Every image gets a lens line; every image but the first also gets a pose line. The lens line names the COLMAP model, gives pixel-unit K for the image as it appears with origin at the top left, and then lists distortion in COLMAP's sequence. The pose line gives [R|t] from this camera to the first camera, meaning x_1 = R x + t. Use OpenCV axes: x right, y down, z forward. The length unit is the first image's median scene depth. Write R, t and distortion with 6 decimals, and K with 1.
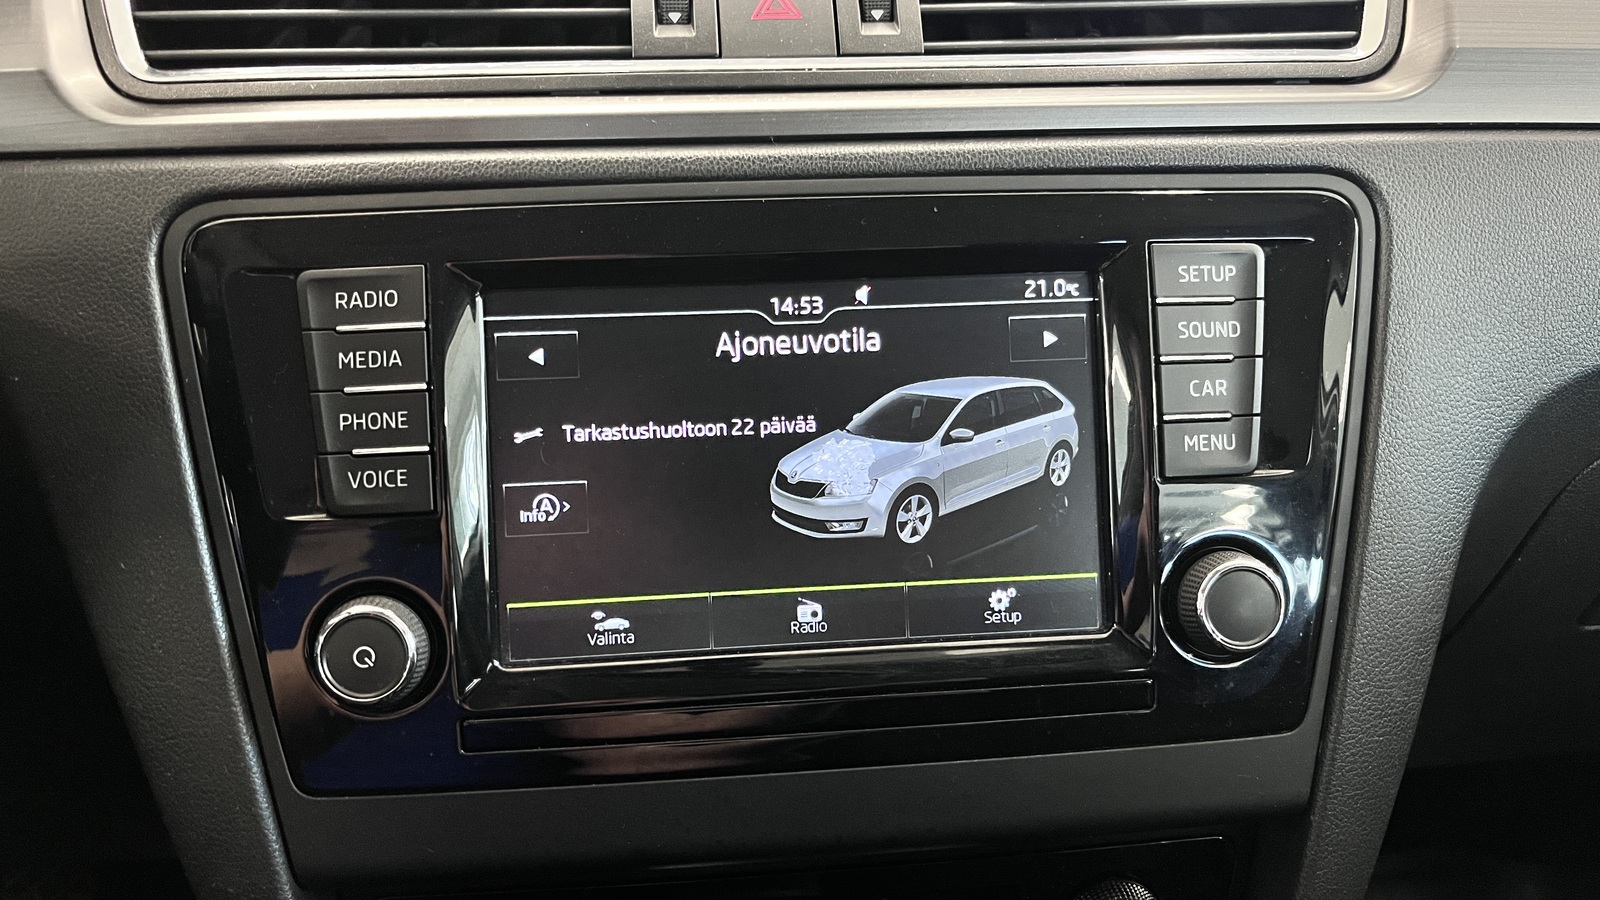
lens RADIAL K [[1342.4, 0, 796.1], [0, 1342.4, 465.3], [0, 0, 1]] dist [0.047660, -0.089467]
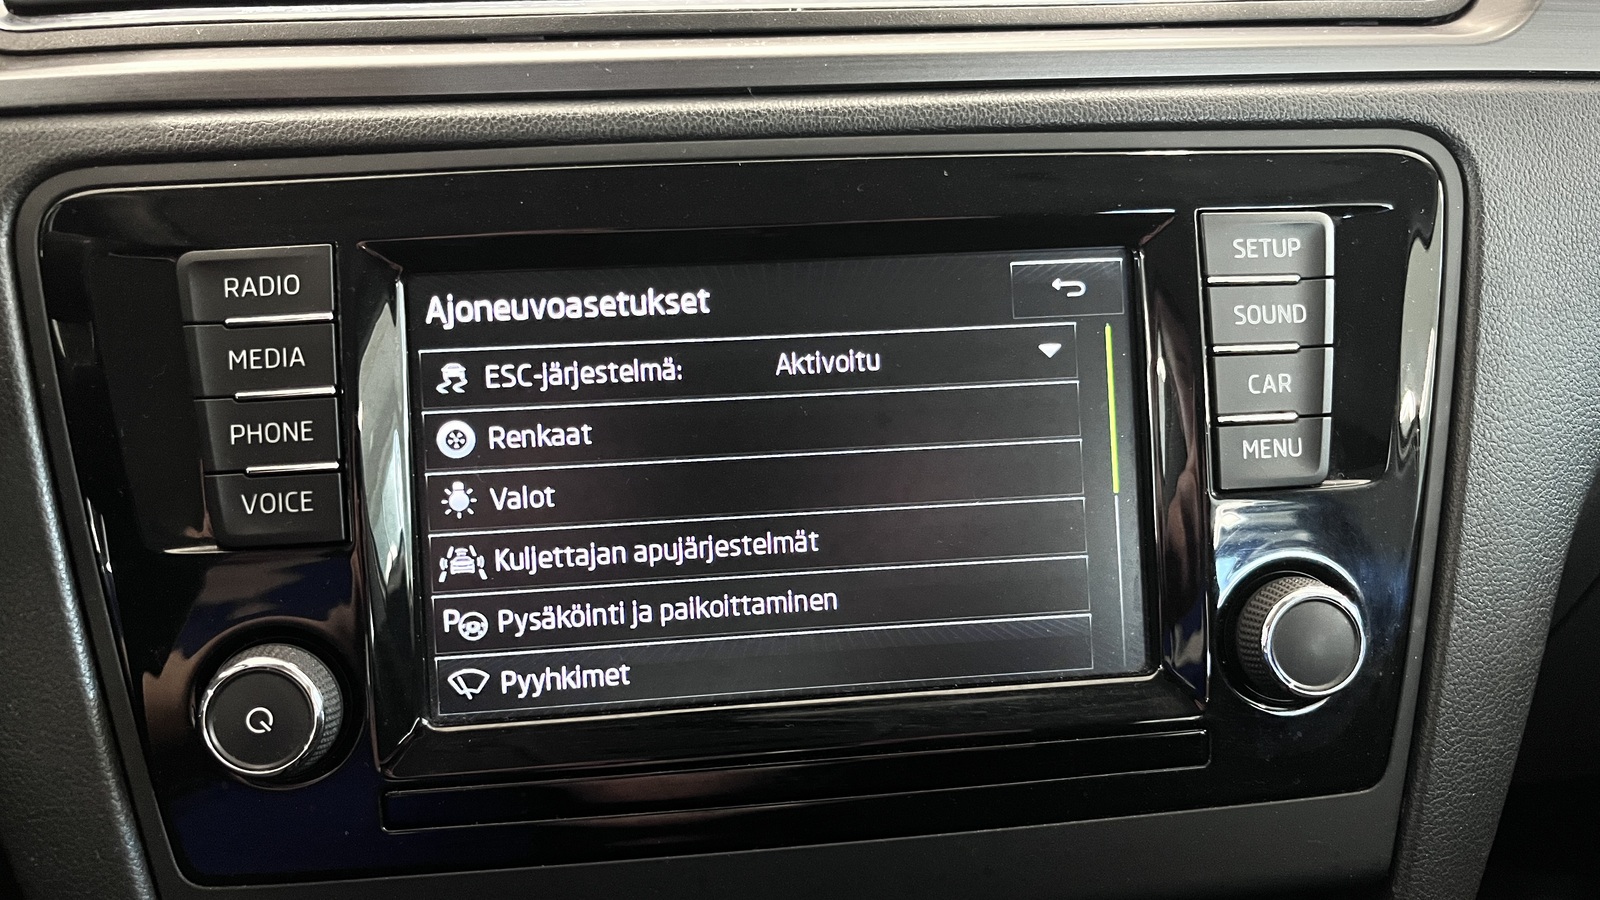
lens RADIAL K [[1342.4, 0, 795.6], [0, 1342.4, 463.1], [0, 0, 1]] dist [0.047660, -0.089467]
pose [[0.999927, -0.008998, 0.008116, 0.001855], [0.008933, 0.999928, 0.008008, -0.017252], [-0.008188, -0.007935, 0.999935, 0.160687]]
